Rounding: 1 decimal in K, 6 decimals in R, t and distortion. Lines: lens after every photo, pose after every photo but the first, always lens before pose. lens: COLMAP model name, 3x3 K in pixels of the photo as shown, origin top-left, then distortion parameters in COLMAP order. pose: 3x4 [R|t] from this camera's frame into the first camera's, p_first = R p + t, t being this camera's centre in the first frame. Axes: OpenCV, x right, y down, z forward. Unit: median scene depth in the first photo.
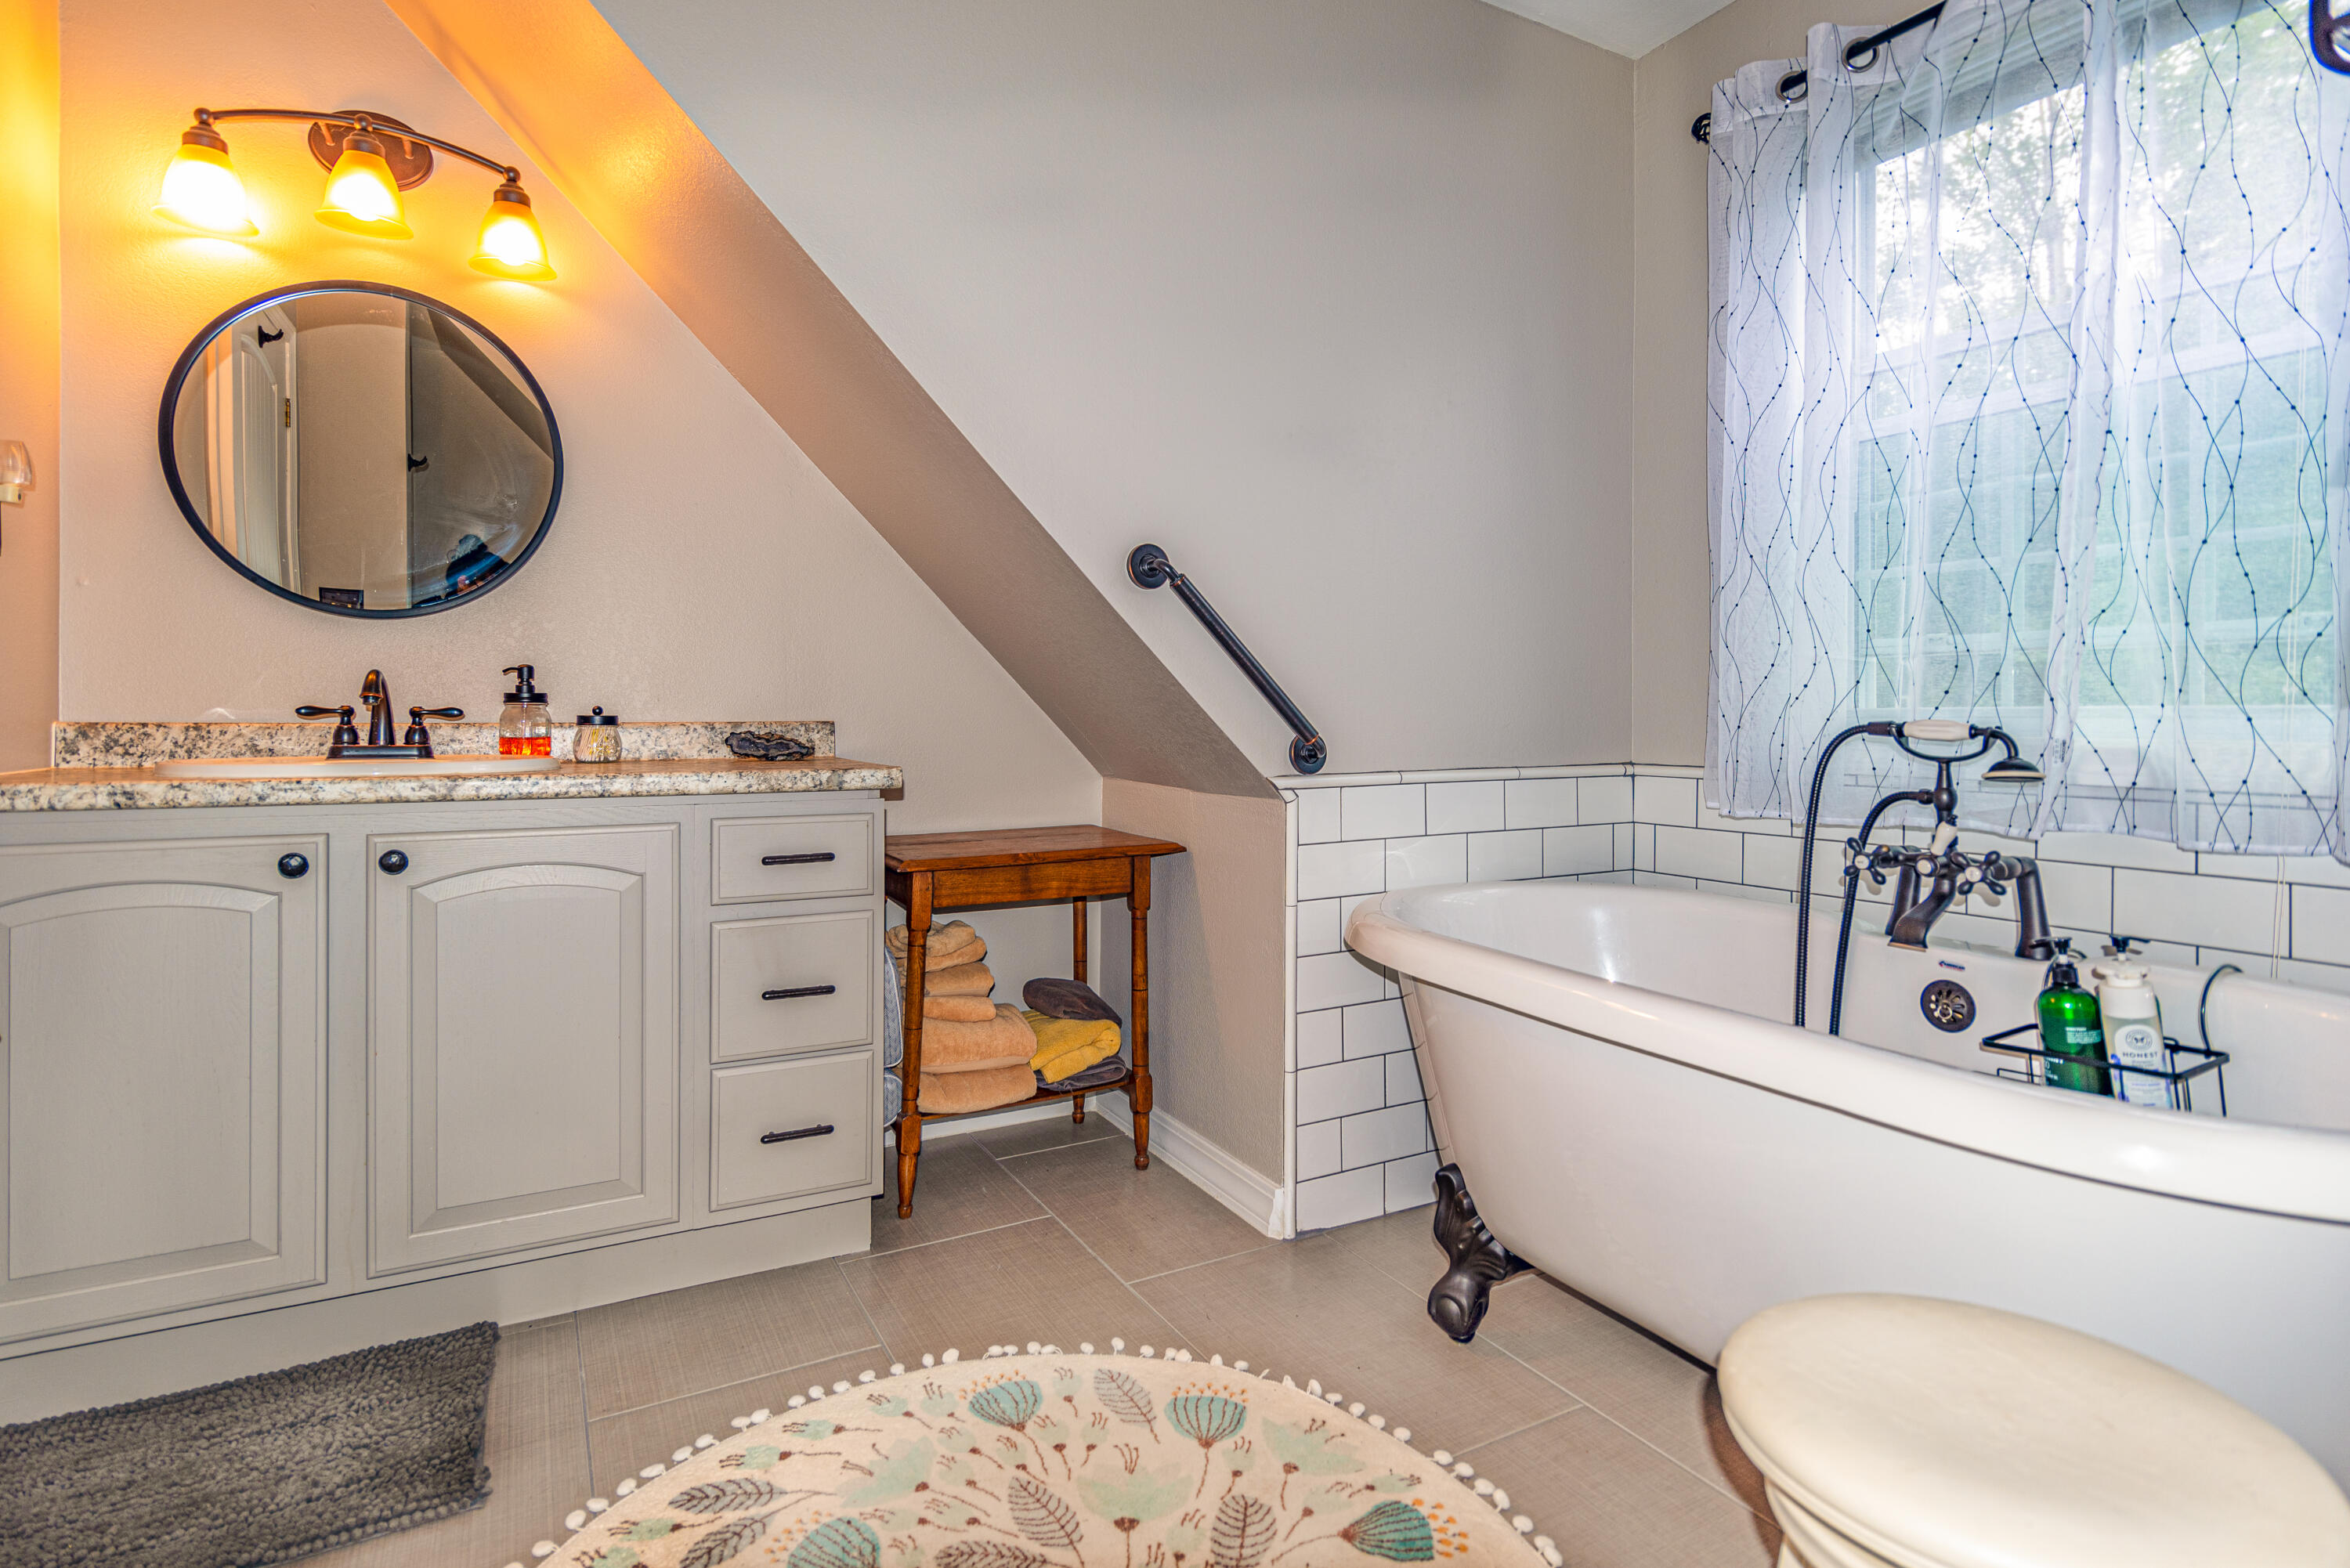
lens RADIAL K [[1140.1, 0, 1169.8], [0, 1140.1, 731.2], [0, 0, 1]] dist [0.000736, 0.000034]
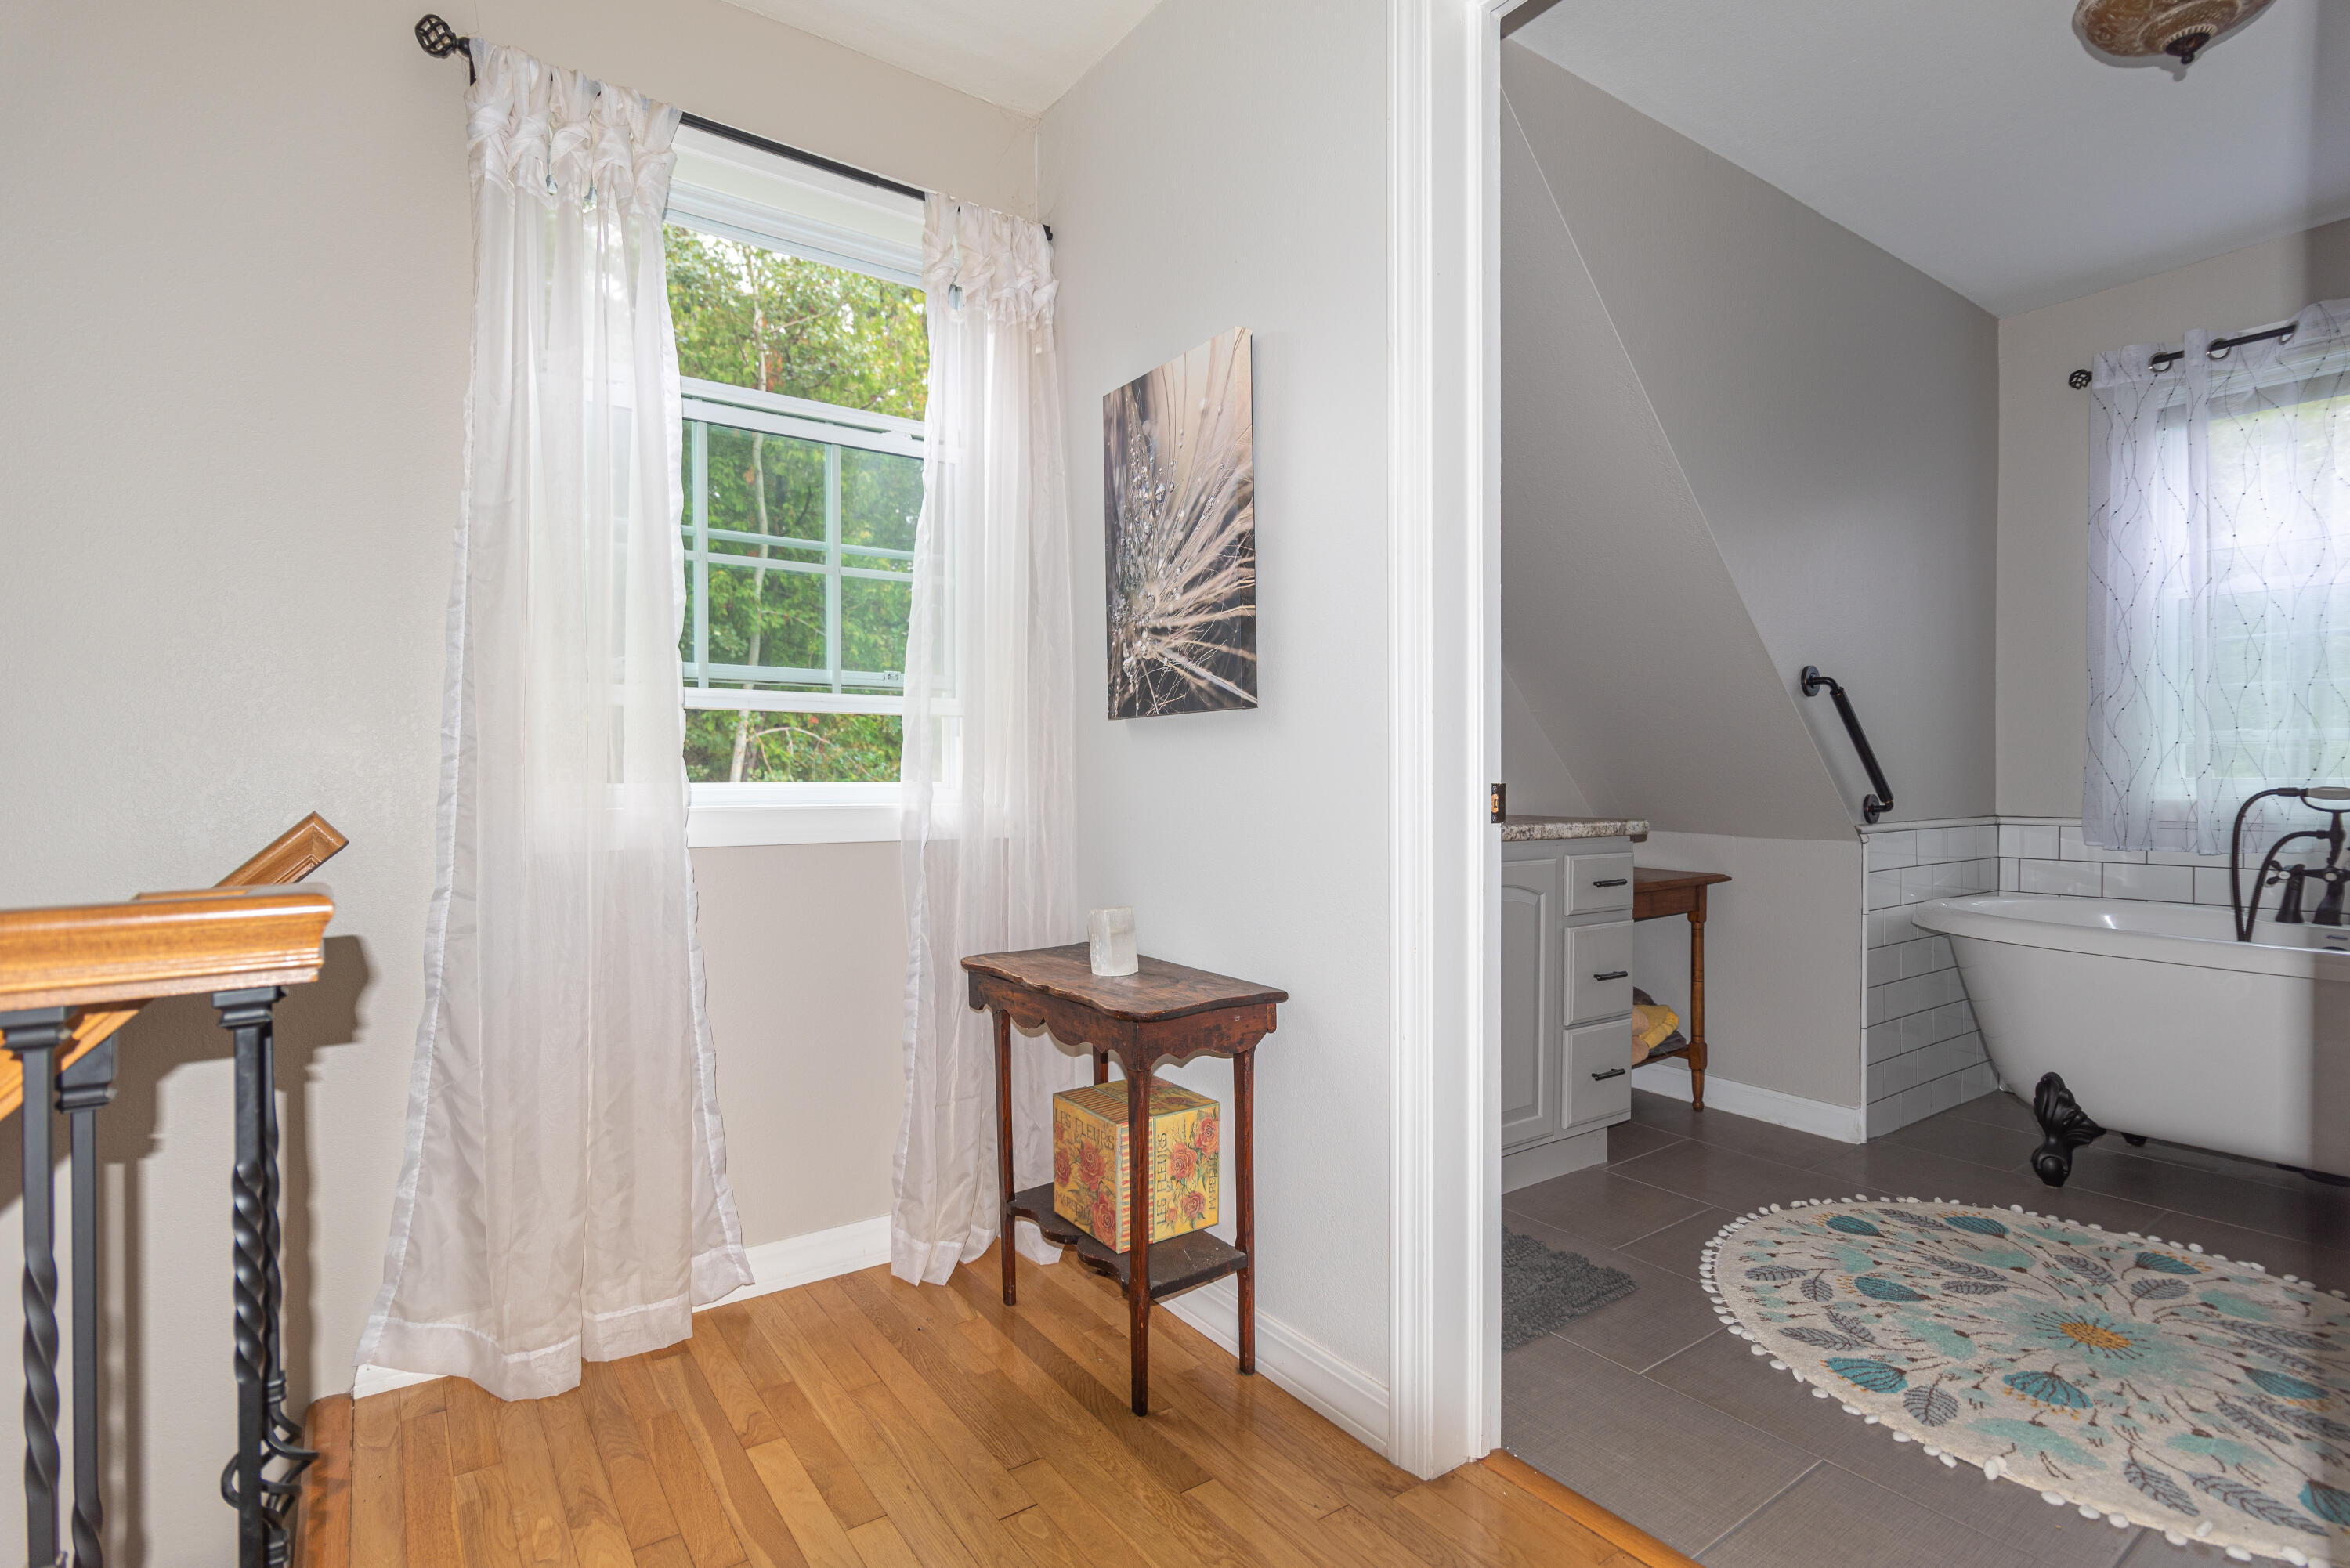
lens RADIAL K [[1124.6, 0, 1178.2], [0, 1124.6, 795.0], [0, 0, 1]] dist [-0.000552, -0.000156]
pose [[0.990704, -0.001325, 0.136027, -1.181833], [0.000429, 0.999978, 0.006613, -0.009365], [-0.136033, -0.006493, 0.990683, -0.367023]]
